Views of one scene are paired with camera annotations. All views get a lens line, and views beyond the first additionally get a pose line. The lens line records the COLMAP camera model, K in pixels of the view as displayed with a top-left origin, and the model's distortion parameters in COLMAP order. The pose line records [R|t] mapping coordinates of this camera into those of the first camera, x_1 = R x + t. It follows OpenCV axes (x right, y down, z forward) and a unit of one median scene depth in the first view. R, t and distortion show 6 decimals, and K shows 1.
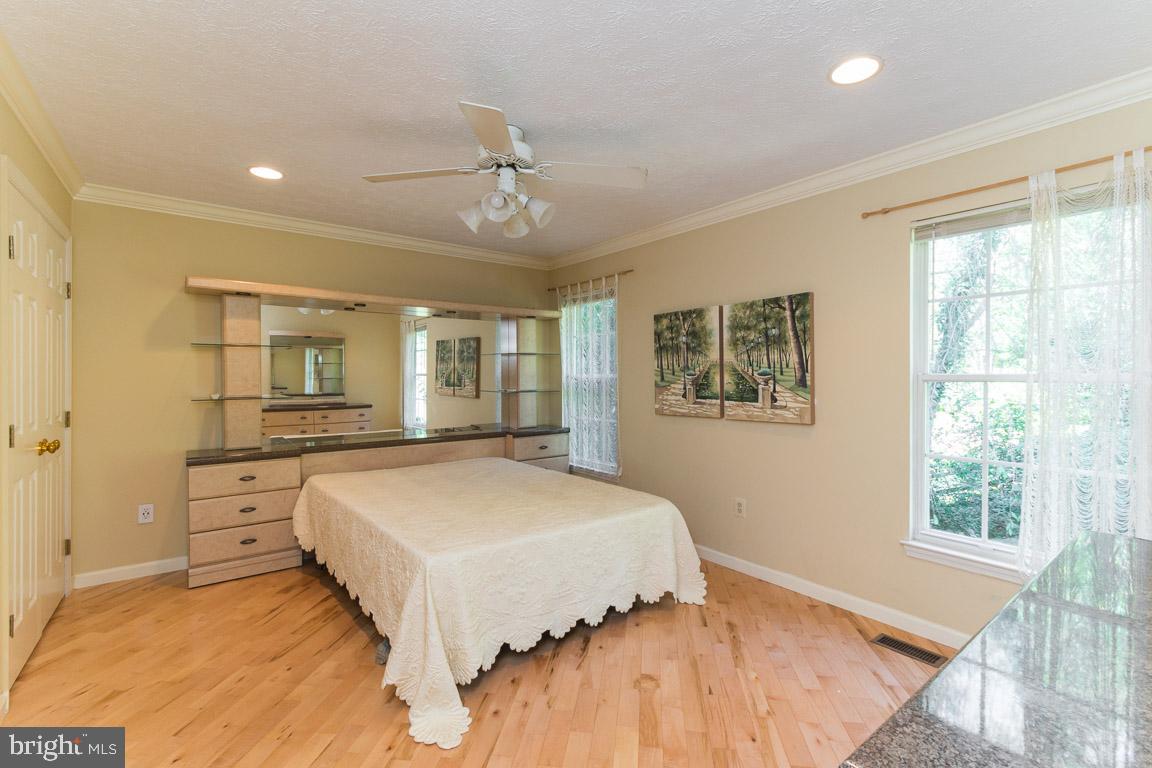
lens RADIAL K [[517.4, 0, 573.0], [0, 517.4, 375.8], [0, 0, 1]] dist [0.004294, -0.002166]
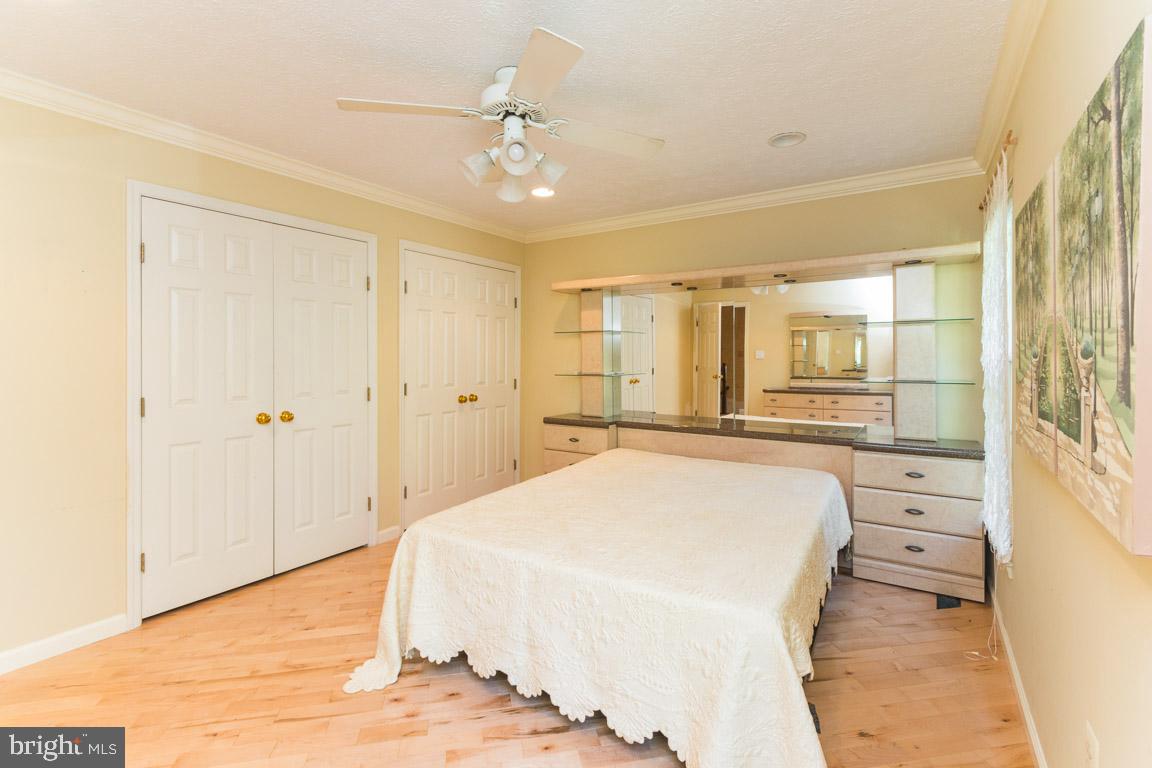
lens RADIAL K [[517.4, 0, 578.2], [0, 517.4, 361.8], [0, 0, 1]] dist [0.004294, -0.002166]
pose [[0.347328, 0.011246, -0.937676, 0.489910], [-0.004752, 0.999936, 0.010232, 0.000420], [0.937732, 0.000902, 0.347360, 0.547920]]
